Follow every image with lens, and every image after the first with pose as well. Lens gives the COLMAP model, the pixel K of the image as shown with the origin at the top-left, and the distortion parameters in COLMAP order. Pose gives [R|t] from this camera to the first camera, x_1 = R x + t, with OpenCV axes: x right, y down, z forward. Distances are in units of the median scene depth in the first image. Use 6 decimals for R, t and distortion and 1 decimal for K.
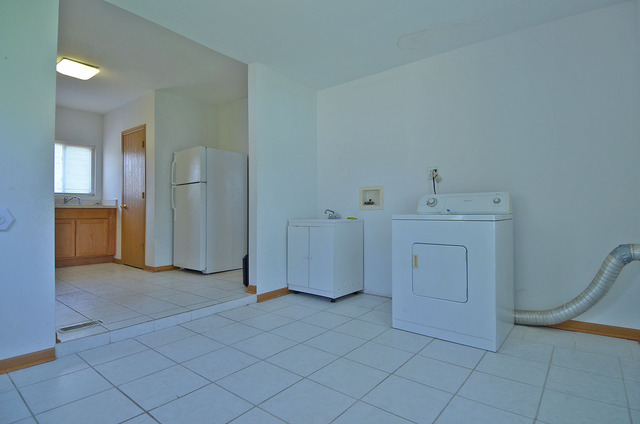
lens RADIAL K [[335.4, 0, 315.3], [0, 335.4, 211.6], [0, 0, 1]] dist [0.005483, -0.005527]
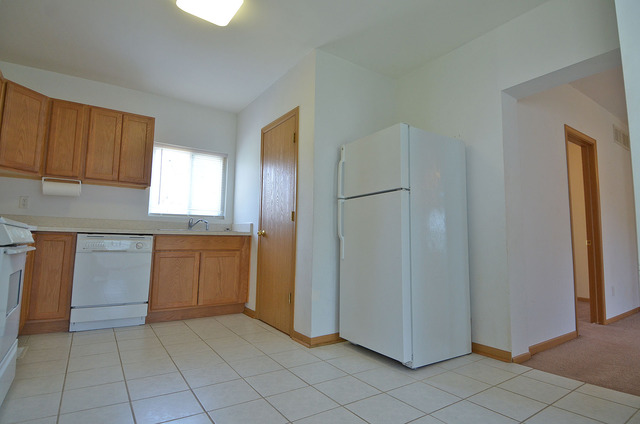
lens RADIAL K [[335.4, 0, 326.3], [0, 335.4, 211.3], [0, 0, 1]] dist [0.005483, -0.005527]
pose [[0.960574, -0.010369, -0.277830, -0.251739], [-0.012229, 0.996761, -0.079483, -0.007199], [0.277754, 0.079747, 0.957336, 0.375795]]
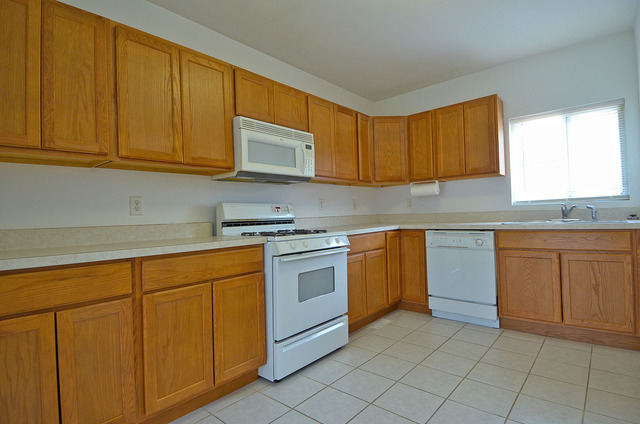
lens RADIAL K [[335.4, 0, 320.9], [0, 335.4, 210.7], [0, 0, 1]] dist [0.005483, -0.005527]
pose [[-0.030837, -0.016493, -0.999388, -0.172766], [0.037265, 0.999150, -0.017639, -0.042873], [0.998830, -0.037786, -0.030196, 0.624980]]
